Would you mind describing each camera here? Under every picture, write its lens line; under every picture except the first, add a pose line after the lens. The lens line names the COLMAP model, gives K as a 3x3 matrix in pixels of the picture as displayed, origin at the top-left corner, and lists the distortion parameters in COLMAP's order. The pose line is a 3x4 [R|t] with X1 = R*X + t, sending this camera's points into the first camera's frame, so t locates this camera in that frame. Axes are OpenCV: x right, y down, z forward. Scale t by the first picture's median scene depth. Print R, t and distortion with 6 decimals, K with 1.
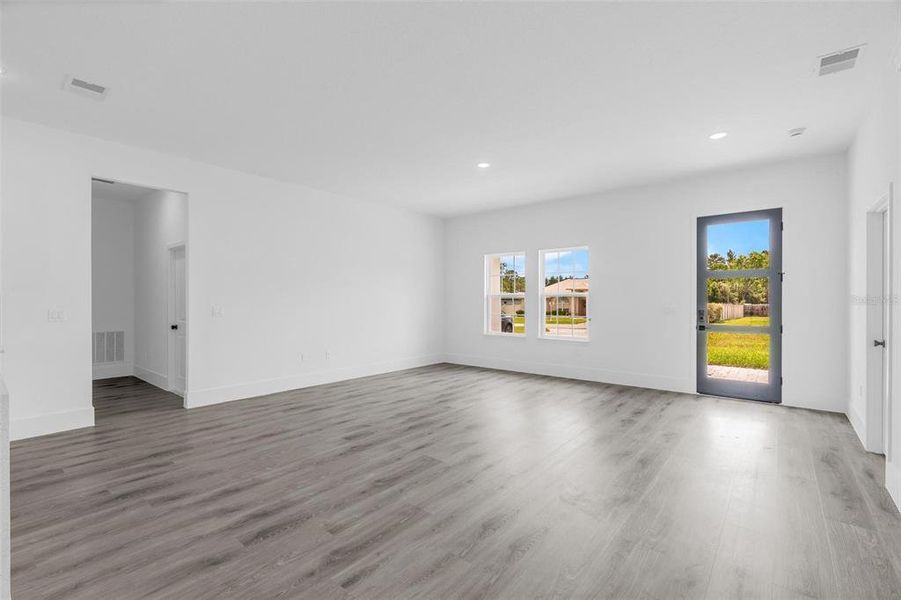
lens RADIAL K [[399.3, 0, 452.9], [0, 399.3, 299.5], [0, 0, 1]] dist [-0.006019, 0.000695]
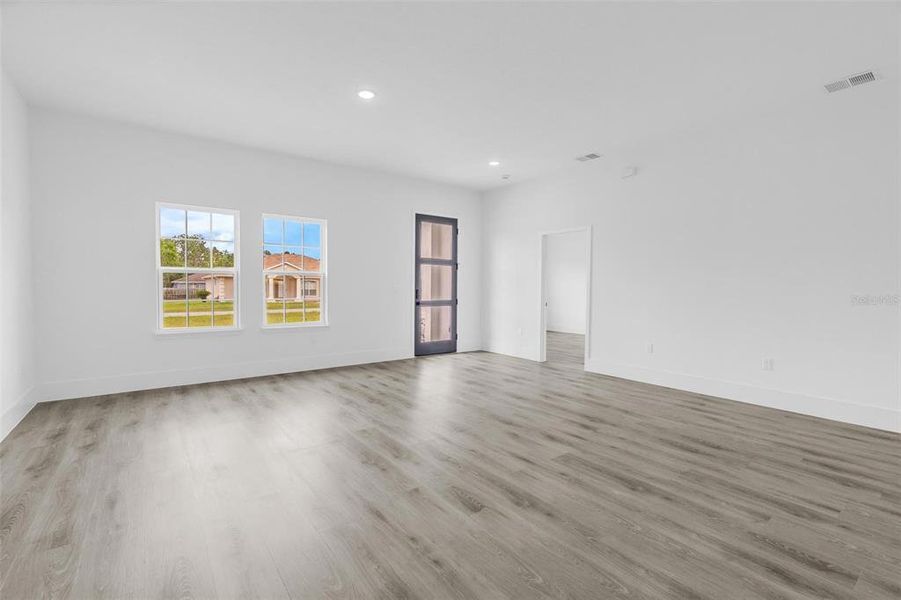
lens RADIAL K [[399.3, 0, 447.3], [0, 399.3, 295.1], [0, 0, 1]] dist [-0.006019, 0.000695]
pose [[0.245717, -0.018753, 0.969160, -0.935021], [-0.008215, 0.999737, 0.021427, 0.029522], [-0.969307, -0.013227, 0.245498, 1.016187]]
